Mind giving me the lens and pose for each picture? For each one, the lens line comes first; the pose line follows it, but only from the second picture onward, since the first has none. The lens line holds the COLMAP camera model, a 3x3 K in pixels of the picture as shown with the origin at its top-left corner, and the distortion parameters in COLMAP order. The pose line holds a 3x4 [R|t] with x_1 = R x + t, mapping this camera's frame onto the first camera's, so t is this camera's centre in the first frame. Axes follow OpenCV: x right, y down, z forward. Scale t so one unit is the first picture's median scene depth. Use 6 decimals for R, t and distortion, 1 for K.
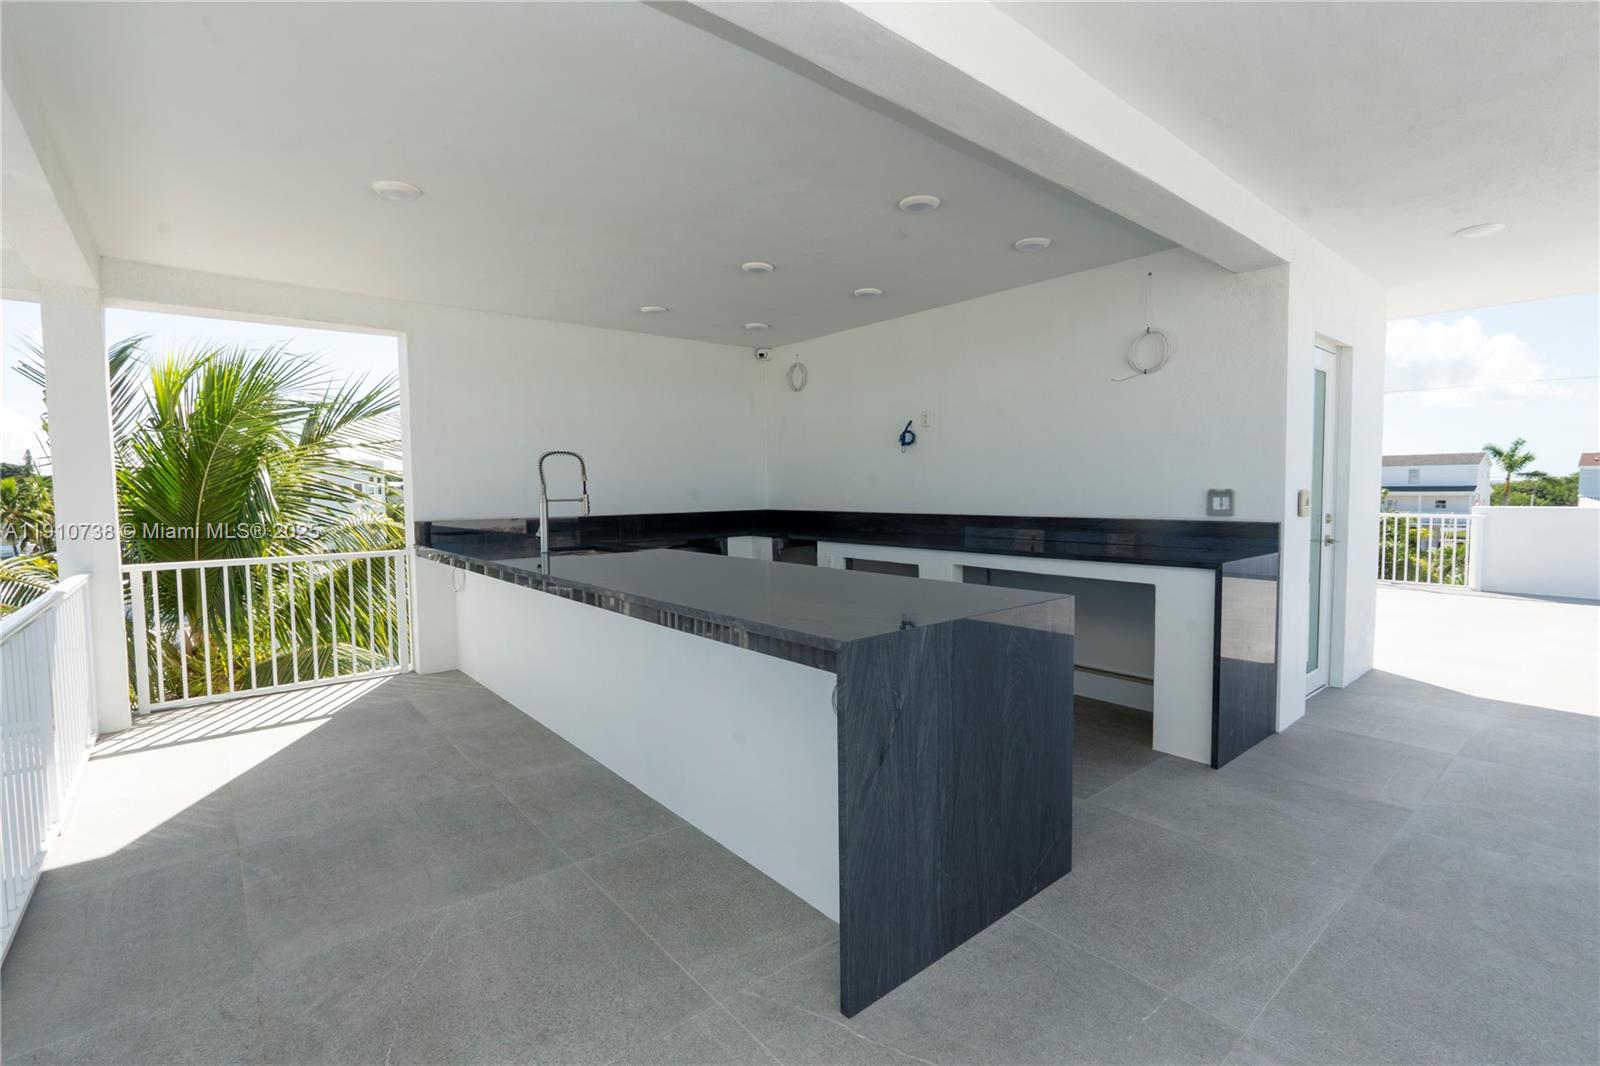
lens RADIAL K [[730.4, 0, 772.2], [0, 730.4, 521.4], [0, 0, 1]] dist [-0.014276, 0.002925]
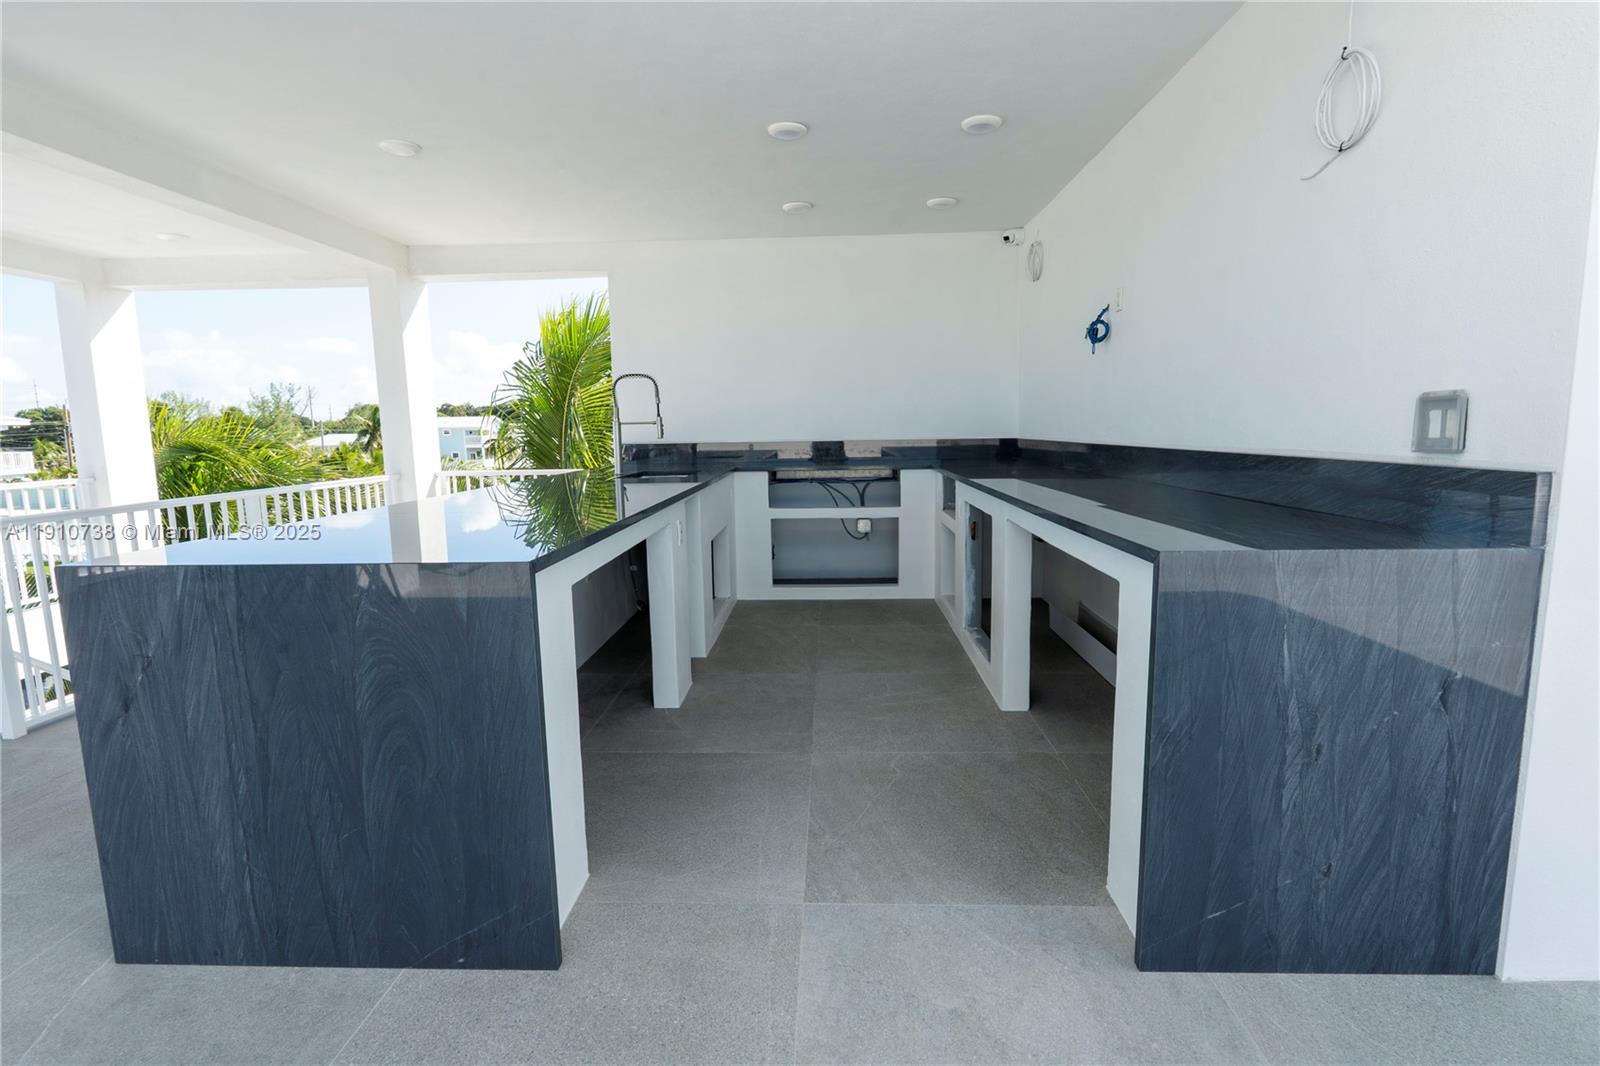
lens RADIAL K [[730.4, 0, 809.5], [0, 730.4, 523.9], [0, 0, 1]] dist [-0.014276, 0.002925]
pose [[0.750646, 0.087112, -0.654936, 0.565537], [-0.020939, 0.993909, 0.108200, -0.004399], [0.660372, -0.067506, 0.747898, 0.387061]]
